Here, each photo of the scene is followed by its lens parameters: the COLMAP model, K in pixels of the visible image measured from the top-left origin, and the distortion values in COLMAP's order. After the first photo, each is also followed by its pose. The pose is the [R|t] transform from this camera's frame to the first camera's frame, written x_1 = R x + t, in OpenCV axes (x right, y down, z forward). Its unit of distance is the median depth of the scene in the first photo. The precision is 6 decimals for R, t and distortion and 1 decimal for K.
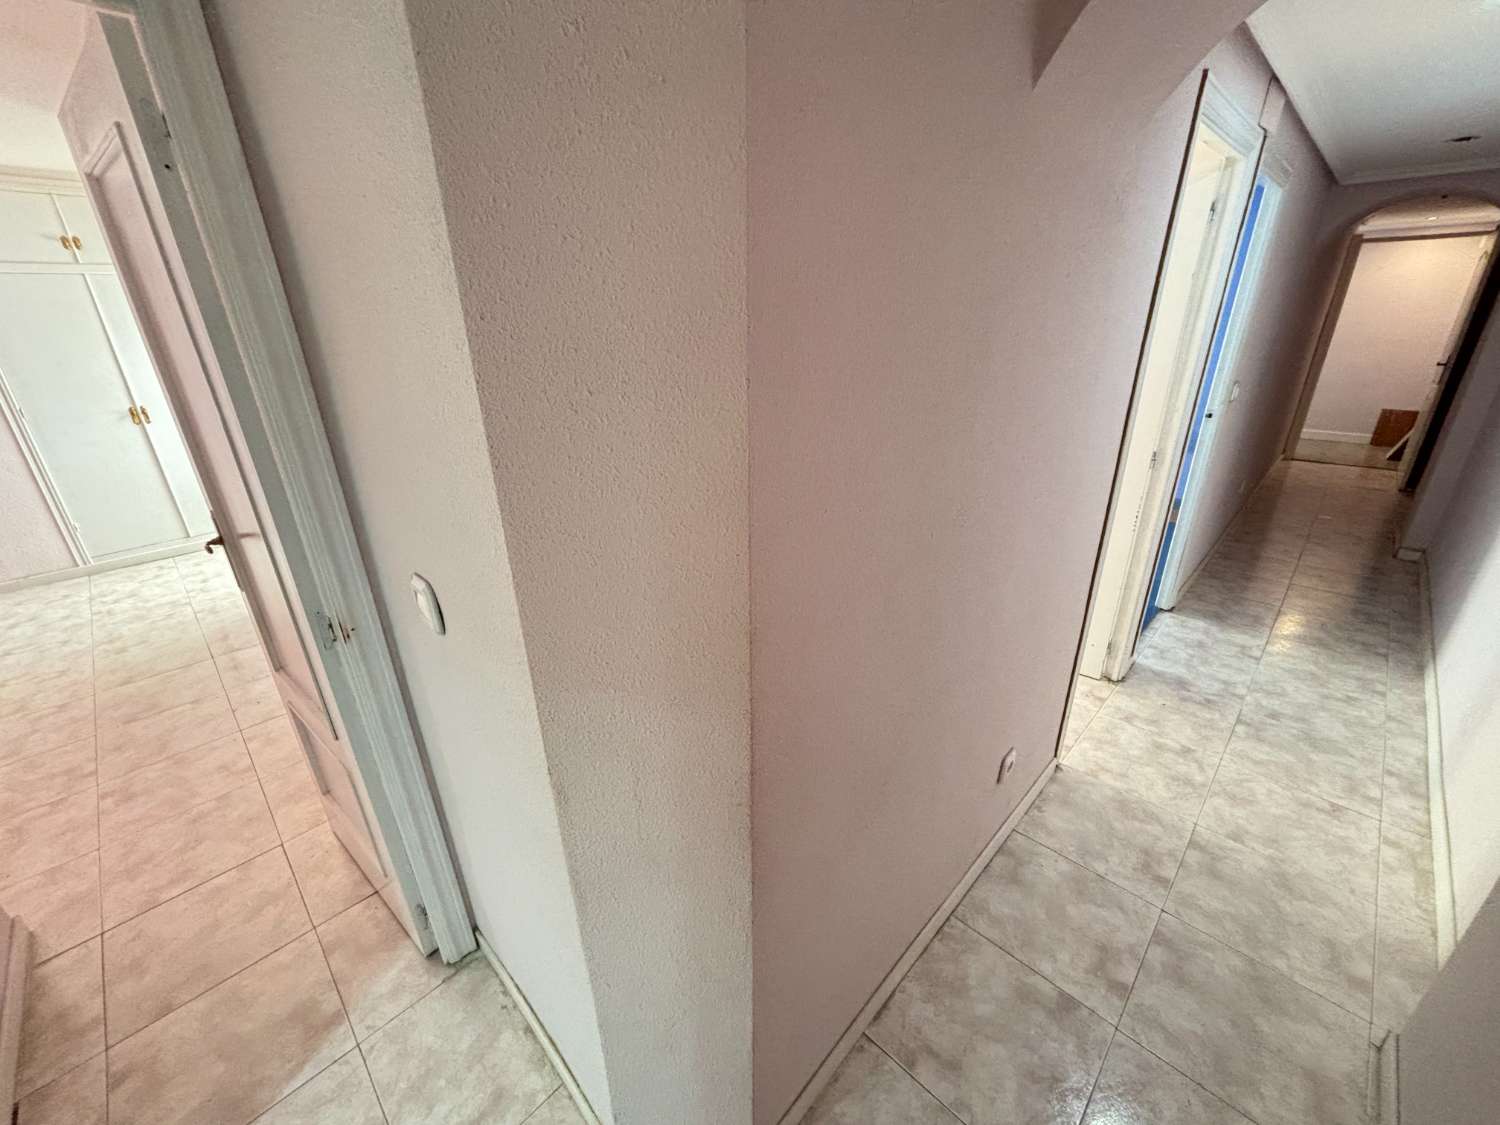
lens RADIAL K [[607.7, 0, 754.7], [0, 607.7, 560.1], [0, 0, 1]] dist [0.000692, 0.000182]
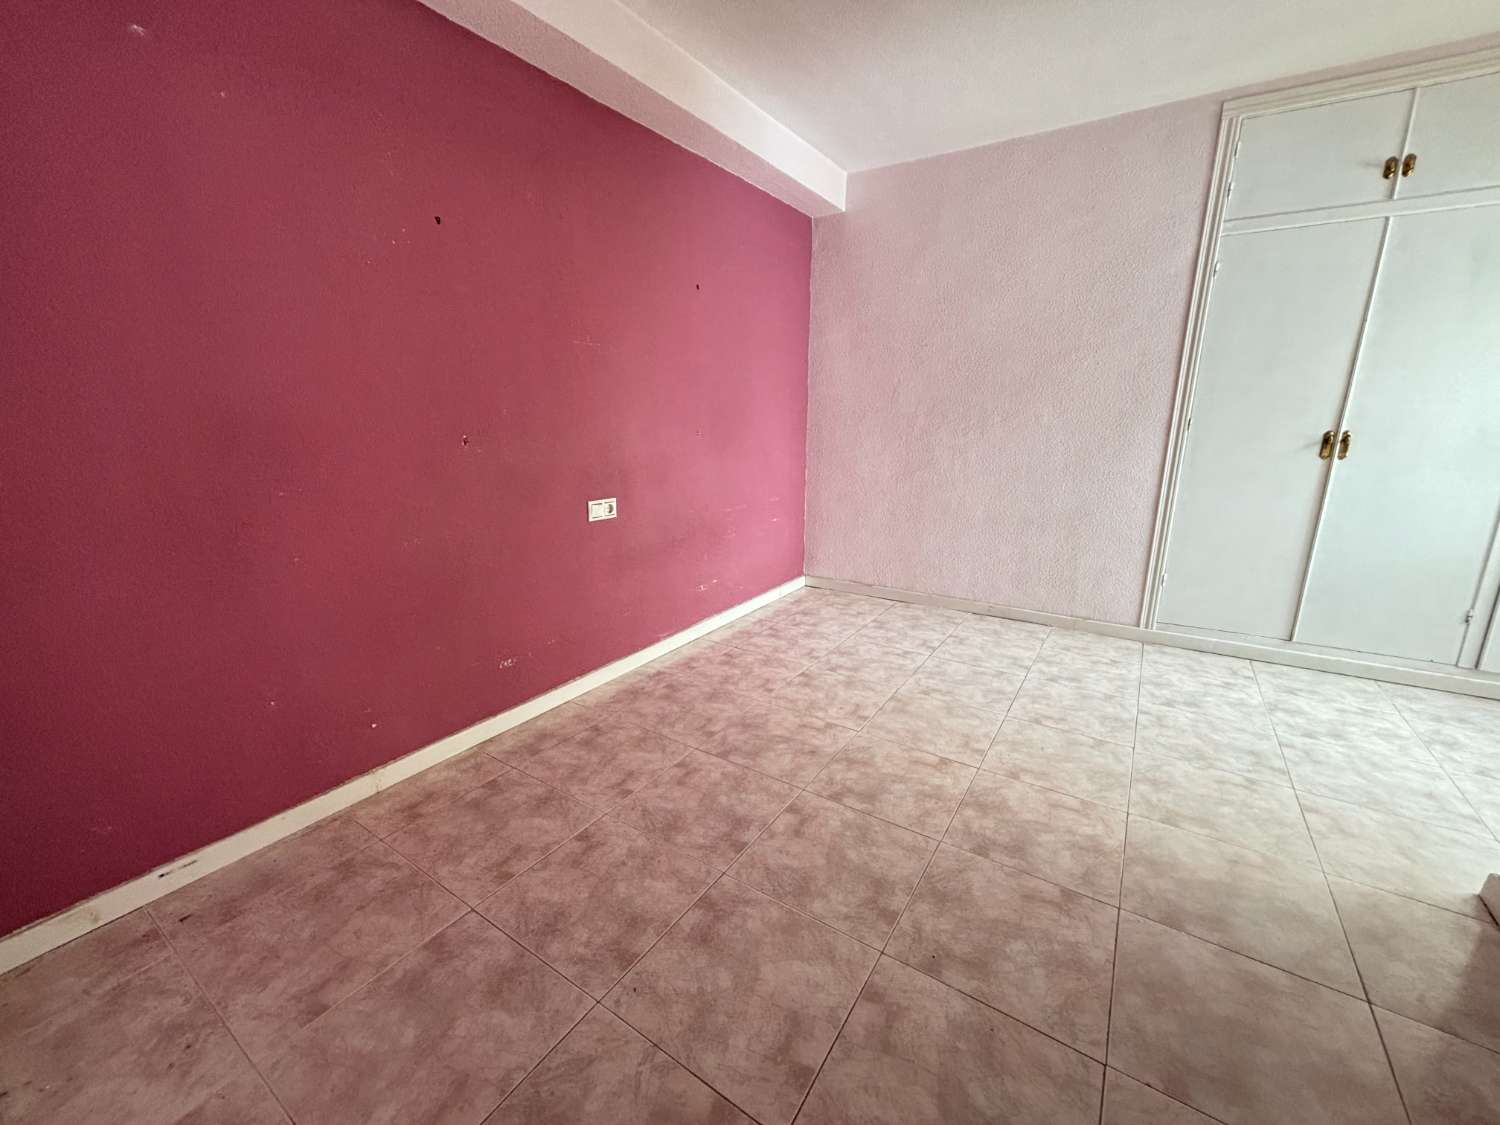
lens RADIAL K [[607.7, 0, 748.2], [0, 607.7, 561.9], [0, 0, 1]] dist [0.000692, 0.000182]
pose [[0.184440, 0.260342, -0.947736, -0.537293], [-0.384211, 0.906646, 0.174283, -0.008614], [0.904635, 0.331986, 0.267248, 0.355770]]
